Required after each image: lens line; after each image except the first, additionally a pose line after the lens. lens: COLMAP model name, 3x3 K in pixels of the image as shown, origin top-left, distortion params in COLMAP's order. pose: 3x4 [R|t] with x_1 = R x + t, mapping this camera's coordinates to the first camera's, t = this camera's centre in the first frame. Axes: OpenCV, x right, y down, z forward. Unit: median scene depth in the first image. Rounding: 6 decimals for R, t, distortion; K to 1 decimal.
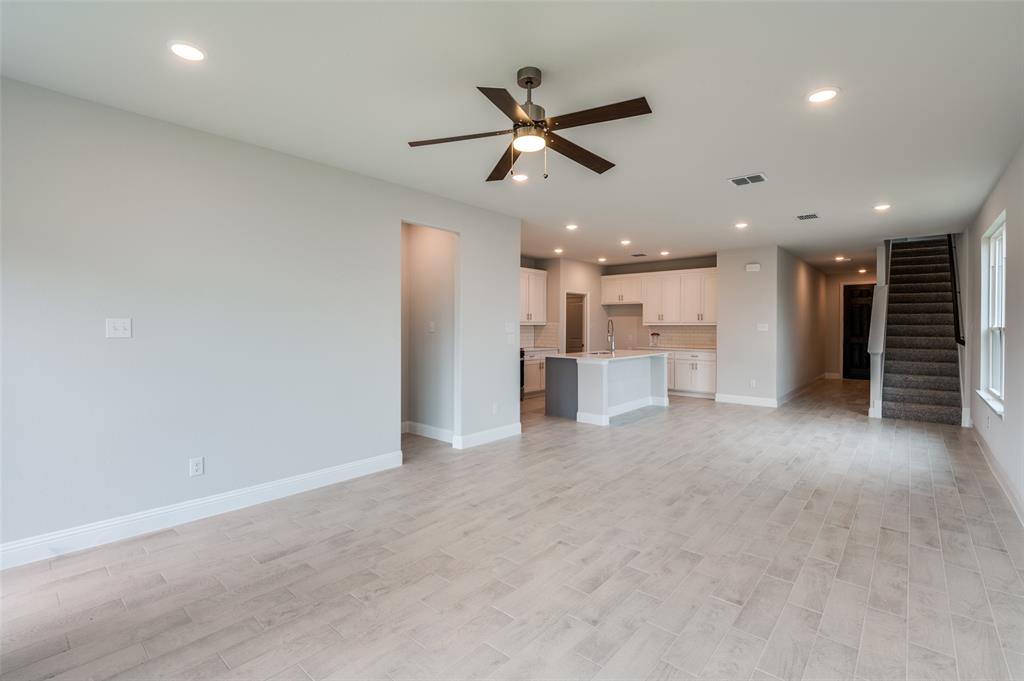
lens RADIAL K [[457.4, 0, 515.4], [0, 457.4, 328.0], [0, 0, 1]] dist [-0.008690, -0.000113]
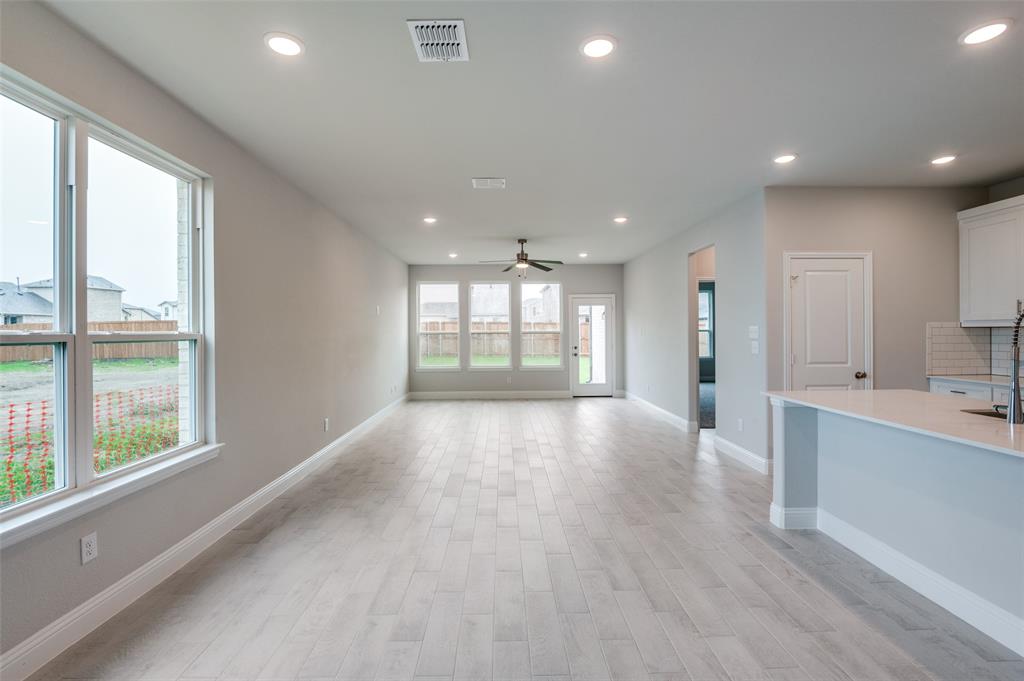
lens RADIAL K [[463.5, 0, 509.3], [0, 463.5, 330.6], [0, 0, 1]] dist [-0.014414, -0.000584]
pose [[-0.745063, 0.000536, -0.666993, 0.527663], [0.002164, 0.999996, -0.001613, -0.002411], [0.666990, -0.002645, -0.745062, 0.818953]]
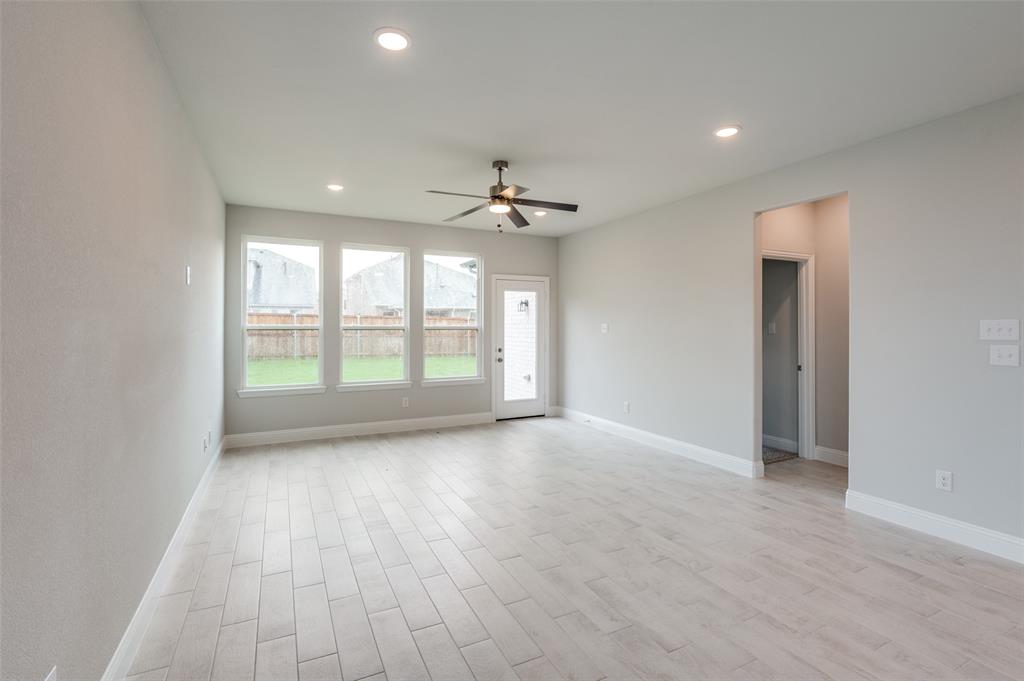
lens RADIAL K [[463.5, 0, 509.3], [0, 463.5, 330.6], [0, 0, 1]] dist [-0.014414, -0.000584]
pose [[-0.384000, 0.005456, -0.923317, 0.393620], [-0.003456, 0.999967, 0.007347, -0.001931], [0.923326, 0.006013, -0.383969, 0.440889]]
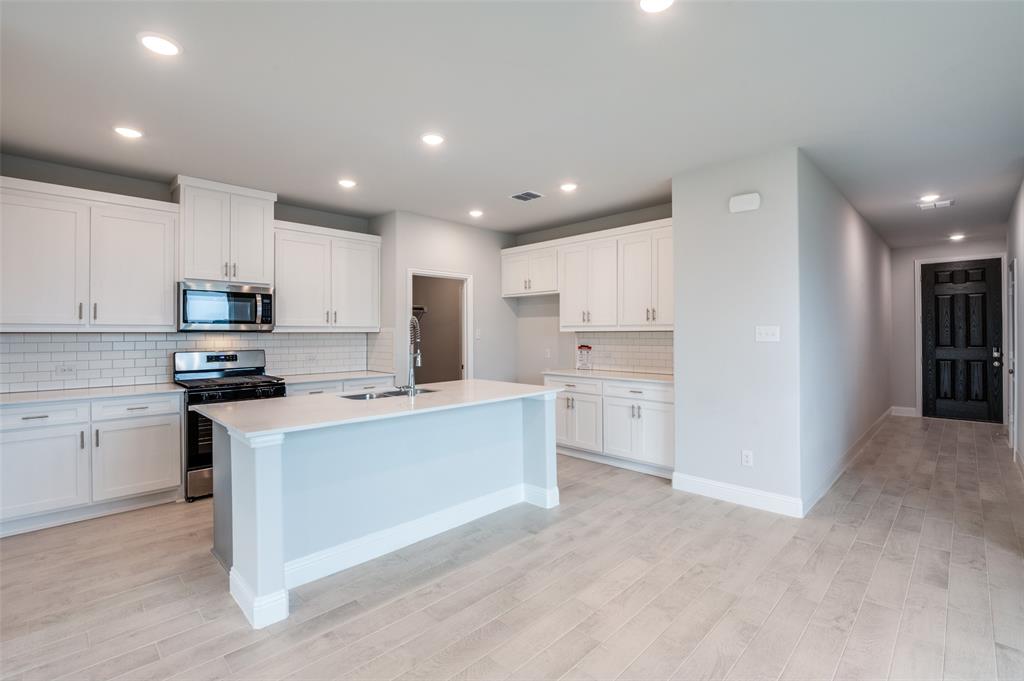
lens RADIAL K [[463.5, 0, 509.3], [0, 463.5, 330.6], [0, 0, 1]] dist [-0.014414, -0.000584]
pose [[0.997618, -0.005841, -0.068727, 0.277917], [0.005137, 0.999933, -0.010402, -0.001386], [0.068783, 0.010024, 0.997581, 0.461299]]
